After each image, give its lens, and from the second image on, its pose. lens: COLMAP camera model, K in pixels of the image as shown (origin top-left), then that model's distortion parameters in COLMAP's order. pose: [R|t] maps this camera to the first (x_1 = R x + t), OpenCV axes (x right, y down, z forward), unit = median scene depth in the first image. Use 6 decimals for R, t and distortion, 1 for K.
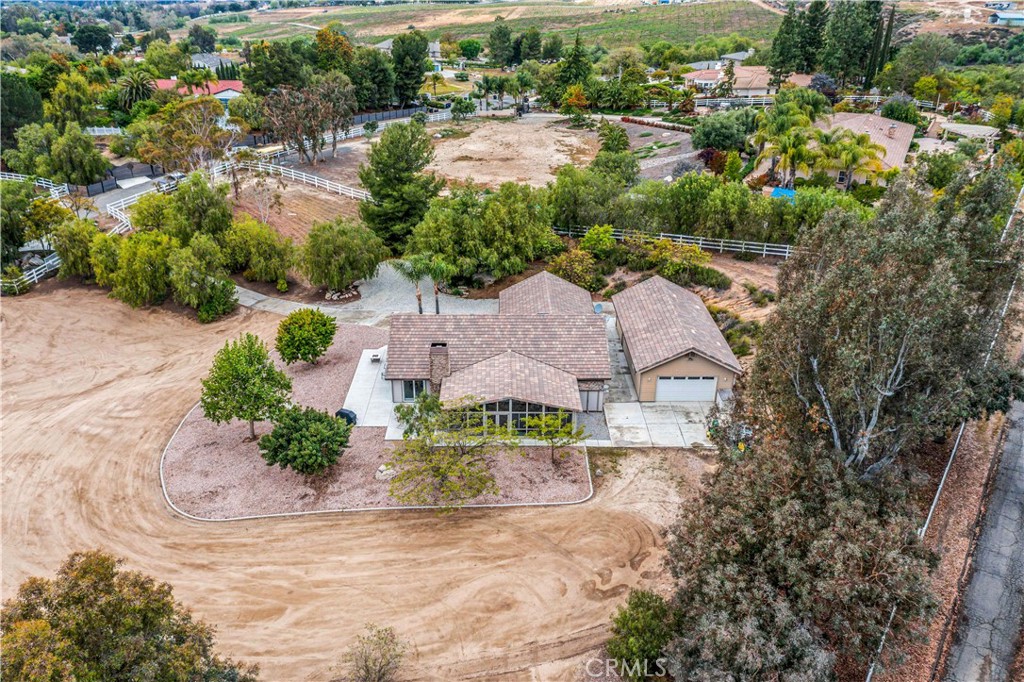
lens RADIAL K [[811.2, 0, 511.8], [0, 811.2, 332.5], [0, 0, 1]] dist [-0.009323, -0.004636]
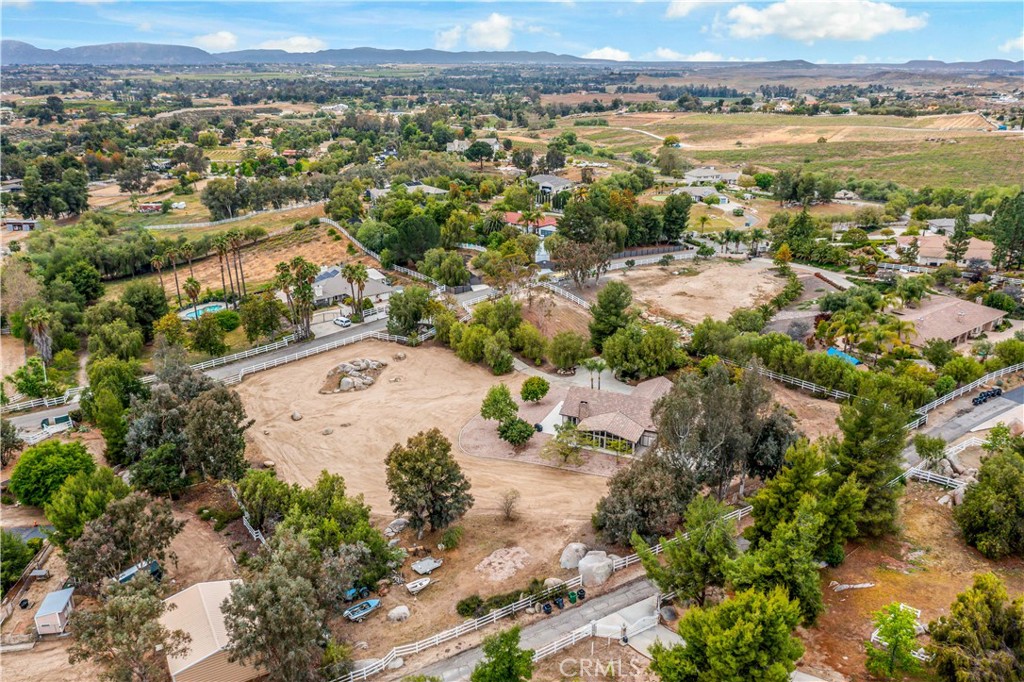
lens RADIAL K [[811.2, 0, 511.8], [0, 811.2, 332.5], [0, 0, 1]] dist [-0.009323, -0.004636]
pose [[0.911122, 0.136199, -0.388982, 0.378263], [-0.170672, 0.983774, -0.055308, -0.010807], [0.375137, 0.116781, 0.919584, -0.746992]]
